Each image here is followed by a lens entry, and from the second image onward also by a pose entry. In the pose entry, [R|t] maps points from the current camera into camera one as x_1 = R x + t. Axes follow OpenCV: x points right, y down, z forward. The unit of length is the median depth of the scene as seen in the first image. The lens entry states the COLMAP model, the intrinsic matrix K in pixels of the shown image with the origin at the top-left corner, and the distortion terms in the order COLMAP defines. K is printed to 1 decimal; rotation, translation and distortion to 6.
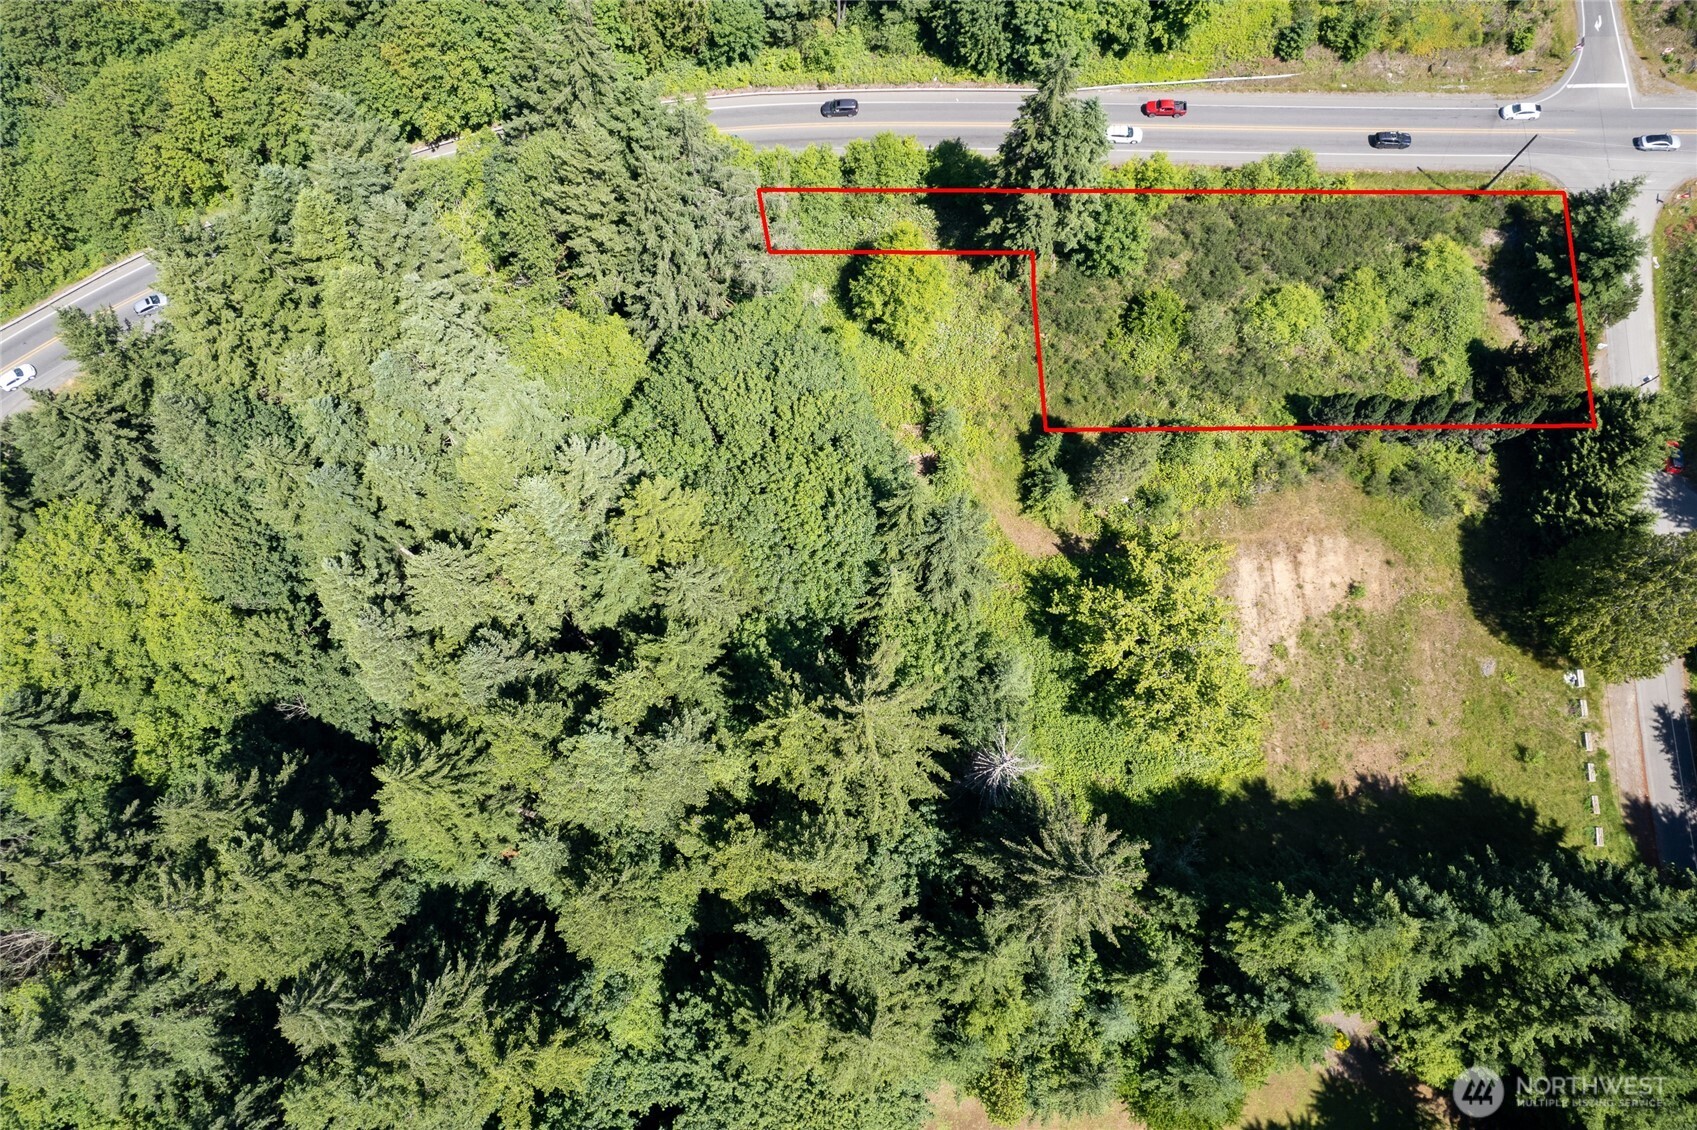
lens RADIAL K [[1038.2, 0, 848.0], [0, 1038.2, 566.3], [0, 0, 1]] dist [-0.008601, 0.002832]
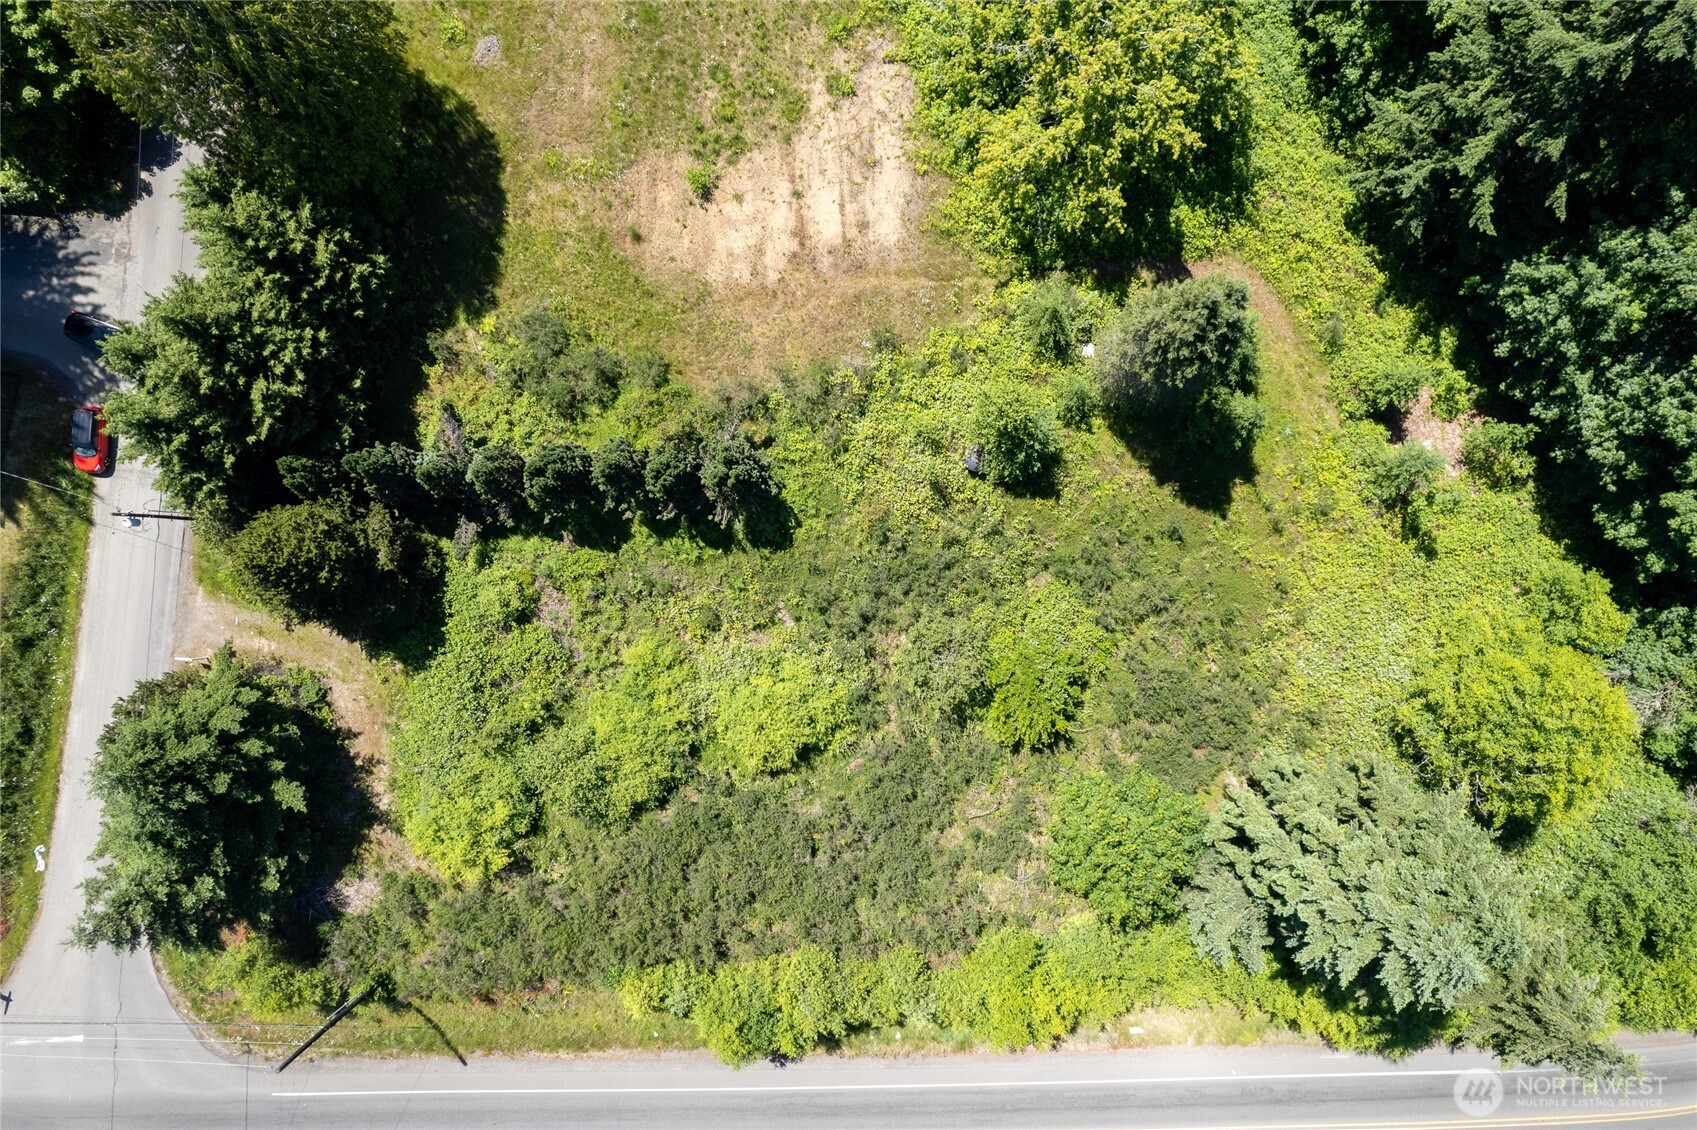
lens RADIAL K [[1038.2, 0, 847.8], [0, 1038.2, 565.6], [0, 0, 1]] dist [-0.008601, 0.002832]
pose [[-0.996417, 0.025858, -0.080532, 0.453759], [-0.048224, -0.955887, 0.289750, -0.343687], [-0.069488, 0.292596, 0.953708, 0.498562]]
